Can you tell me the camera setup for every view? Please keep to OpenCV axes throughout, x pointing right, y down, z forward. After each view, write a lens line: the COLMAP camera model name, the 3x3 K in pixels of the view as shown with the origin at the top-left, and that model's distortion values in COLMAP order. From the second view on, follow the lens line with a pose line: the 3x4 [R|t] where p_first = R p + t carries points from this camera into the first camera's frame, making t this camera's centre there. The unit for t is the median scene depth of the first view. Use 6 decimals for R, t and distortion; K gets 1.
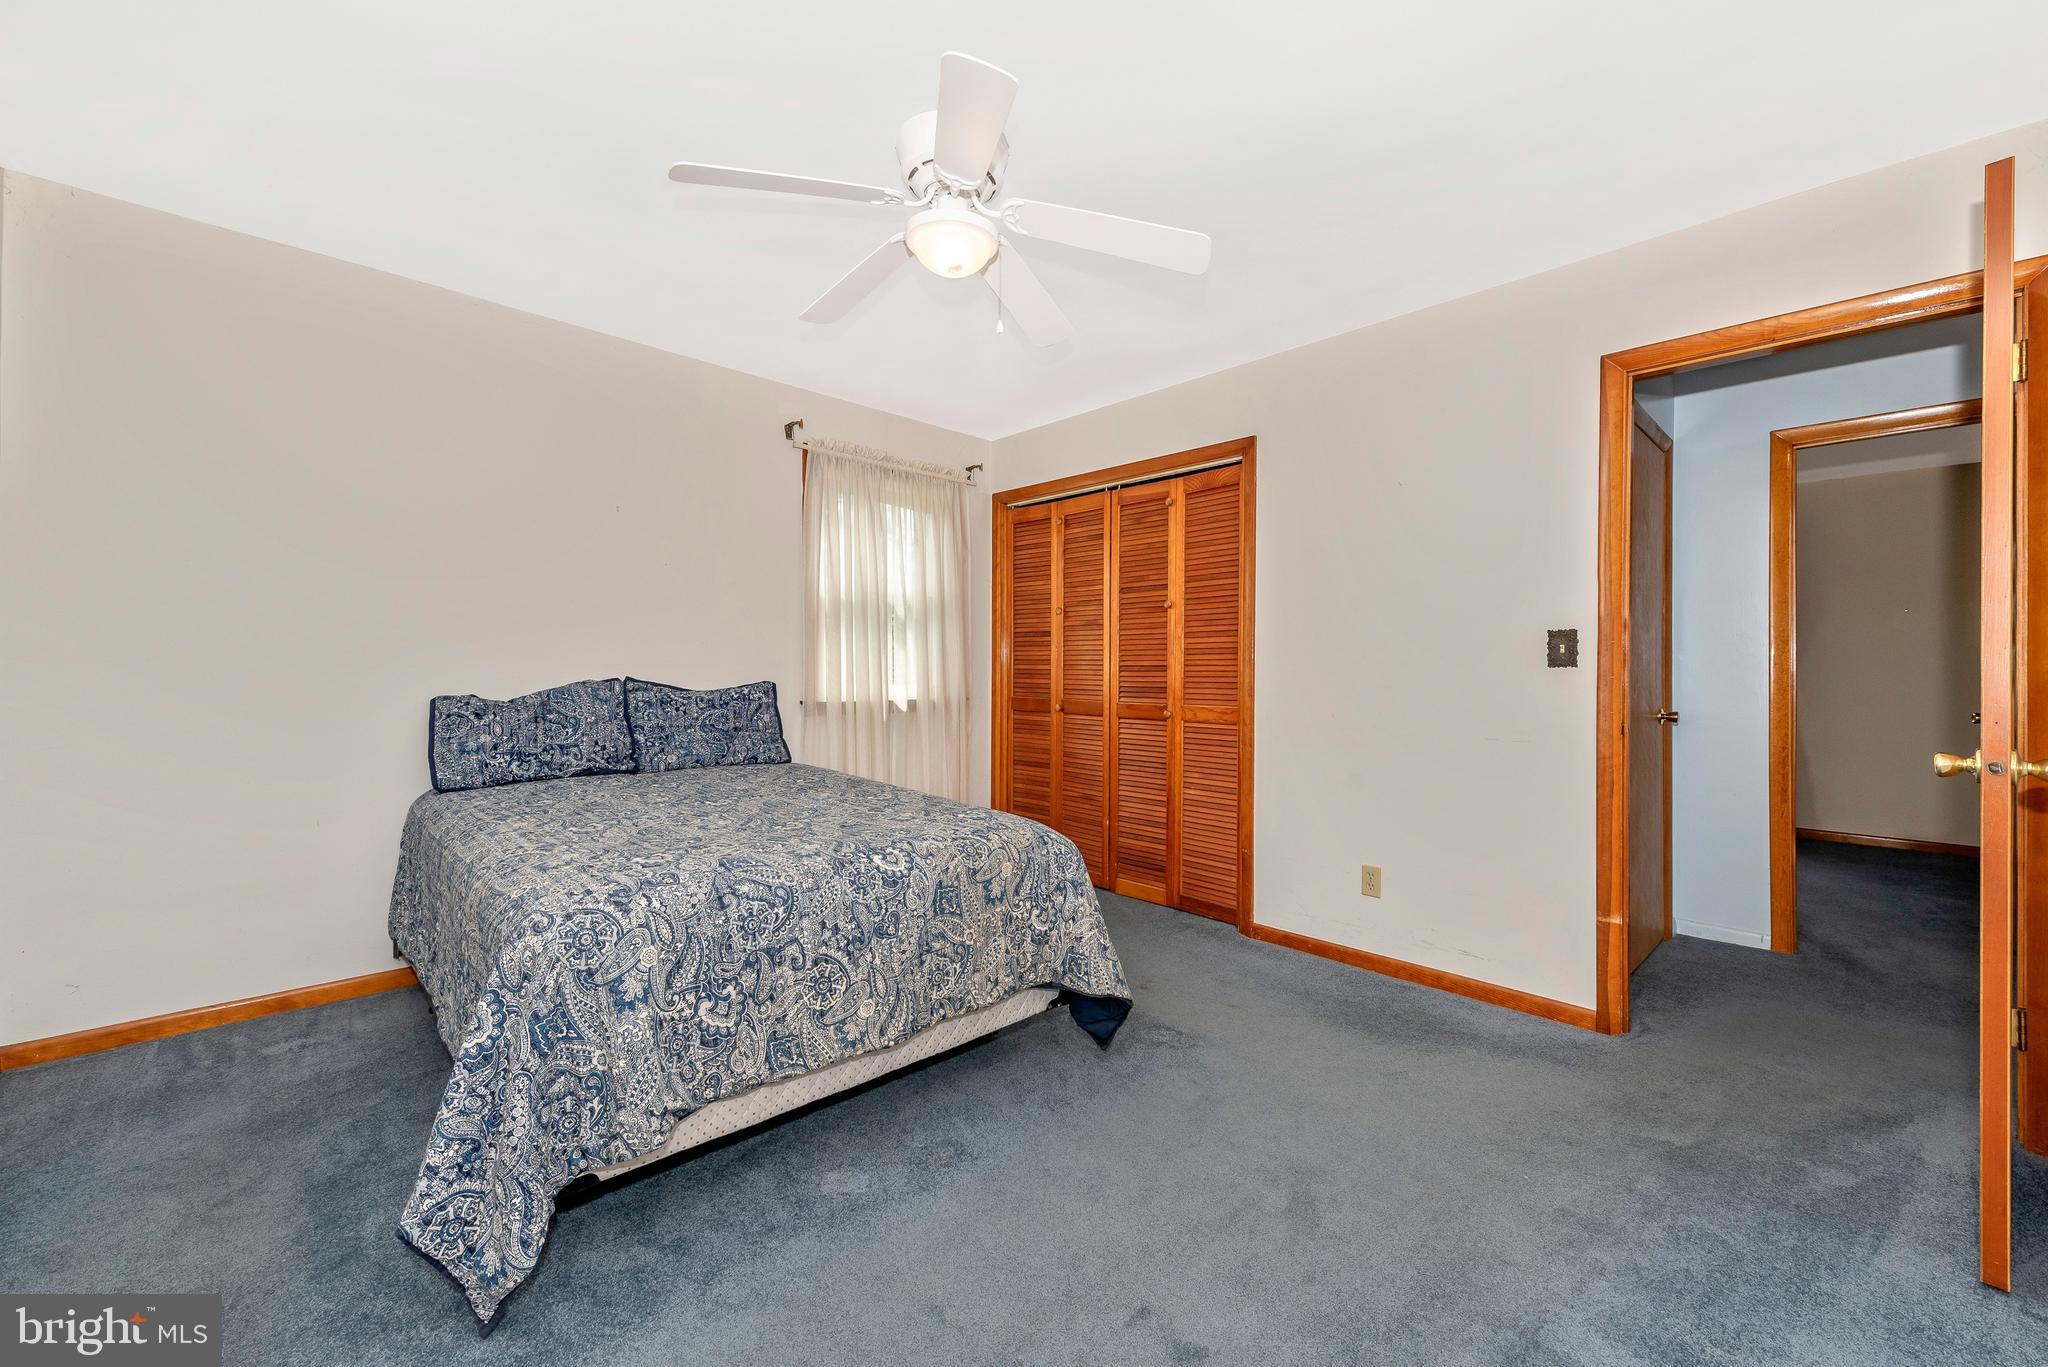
lens RADIAL K [[805.5, 0, 1032.6], [0, 805.5, 680.9], [0, 0, 1]] dist [0.004930, -0.000001]
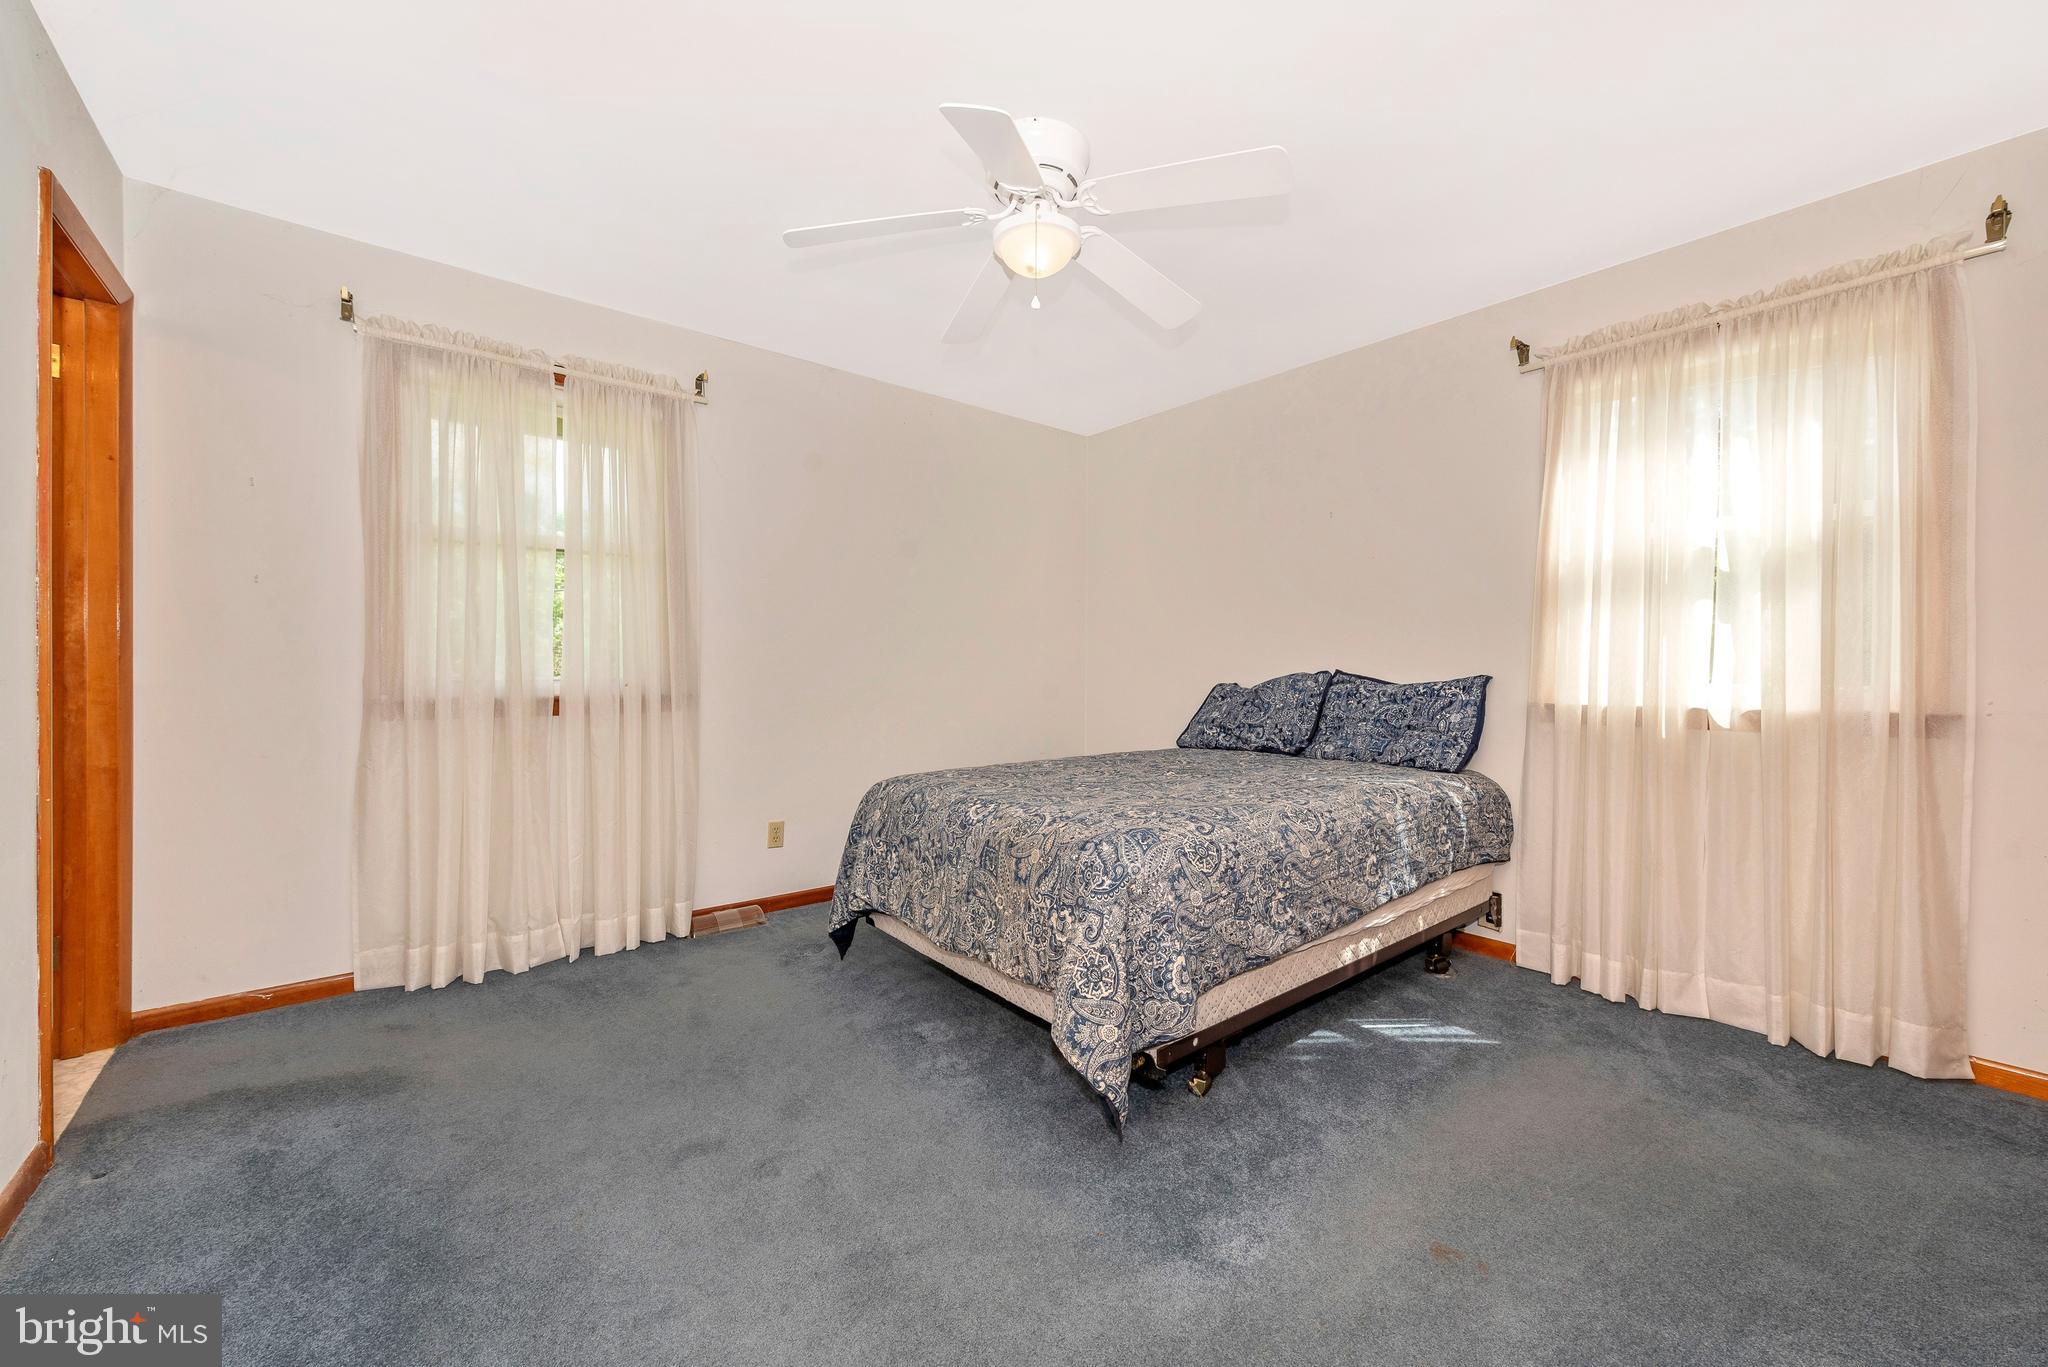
lens RADIAL K [[805.5, 0, 1032.6], [0, 805.5, 681.2], [0, 0, 1]] dist [0.004930, -0.000001]
pose [[-0.072668, 0.005537, -0.997341, 0.950878], [-0.017855, 0.999817, 0.006851, 0.015448], [0.997196, 0.018305, -0.072556, 1.073687]]
